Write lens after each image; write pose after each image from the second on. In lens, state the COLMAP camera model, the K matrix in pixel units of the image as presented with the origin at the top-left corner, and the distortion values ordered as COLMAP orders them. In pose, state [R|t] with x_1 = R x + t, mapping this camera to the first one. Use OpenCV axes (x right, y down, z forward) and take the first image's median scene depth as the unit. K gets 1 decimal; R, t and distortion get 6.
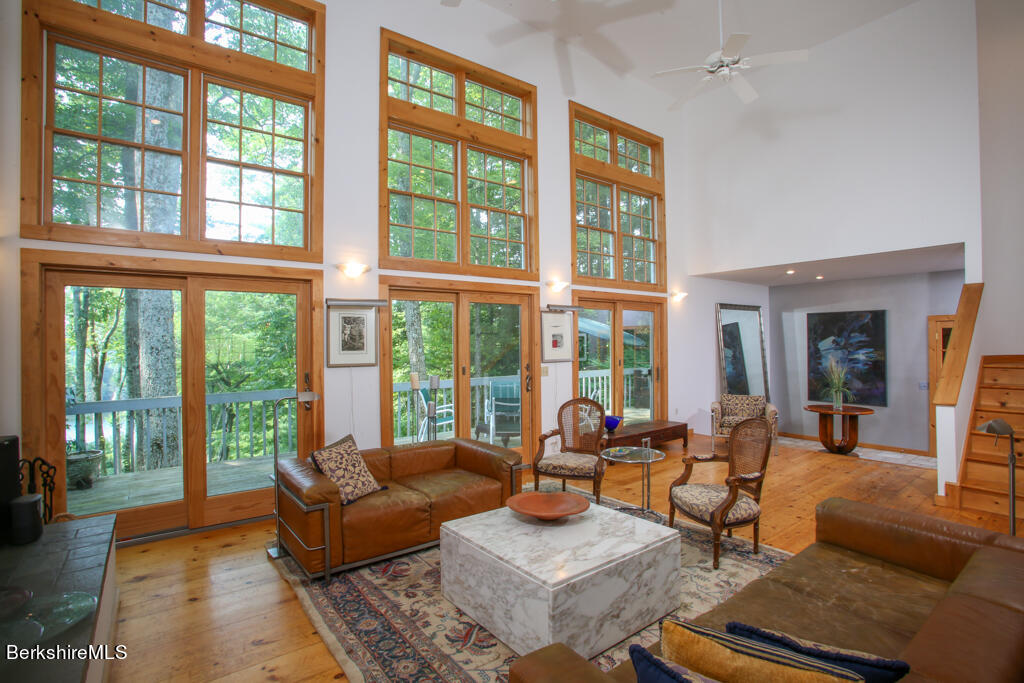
lens RADIAL K [[494.7, 0, 507.2], [0, 494.7, 339.9], [0, 0, 1]] dist [-0.083639, 0.043616]
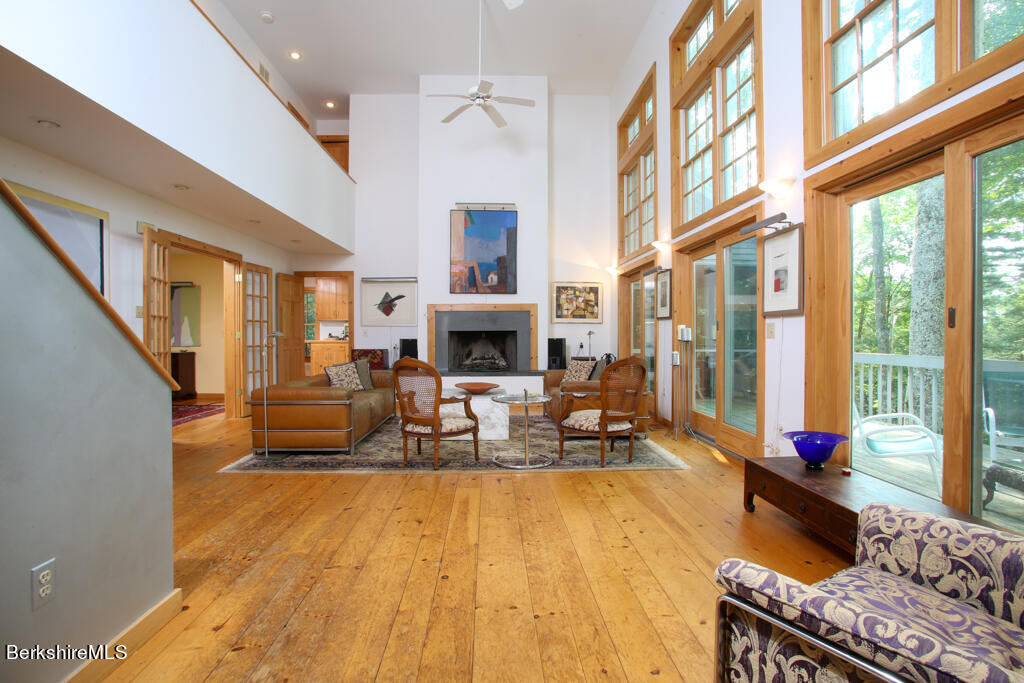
lens RADIAL K [[510.7, 0, 512.0], [0, 510.7, 341.5], [0, 0, 1]] dist [-0.088460, 0.048164]
pose [[-0.567787, 0.029196, -0.822658, 0.871819], [0.018117, 0.999572, 0.022970, 0.063136], [0.822976, -0.001862, -0.568073, 1.197820]]
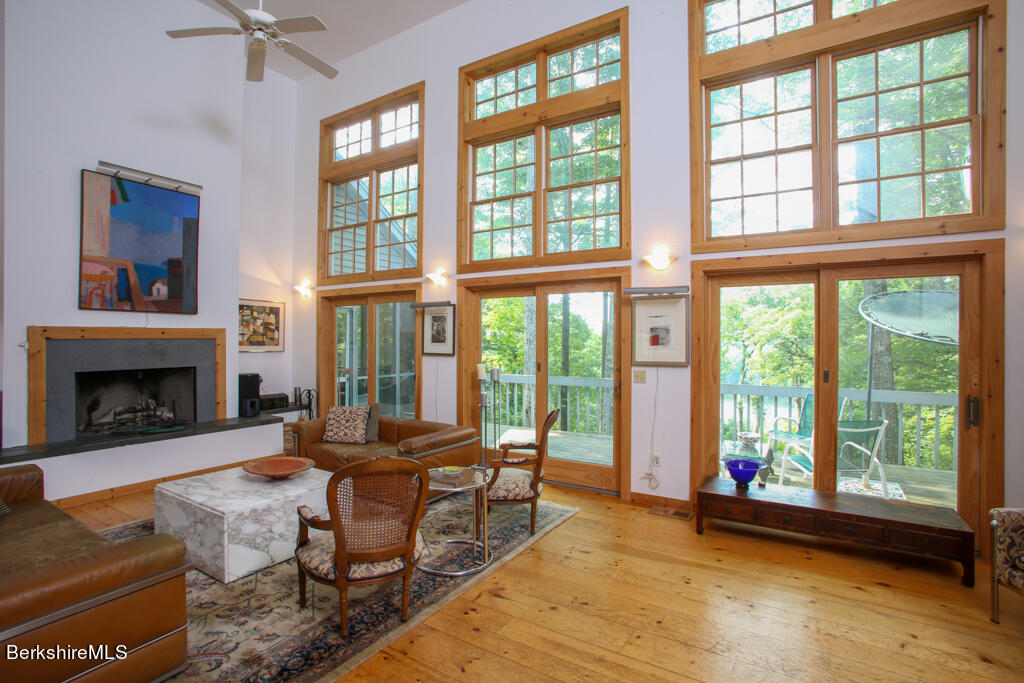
lens RADIAL K [[494.7, 0, 507.2], [0, 494.7, 339.9], [0, 0, 1]] dist [-0.083639, 0.043616]
pose [[0.345929, 0.016951, -0.938107, 0.780200], [0.002869, 0.999813, 0.019123, -0.007788], [0.938256, -0.009307, 0.345816, 0.602525]]
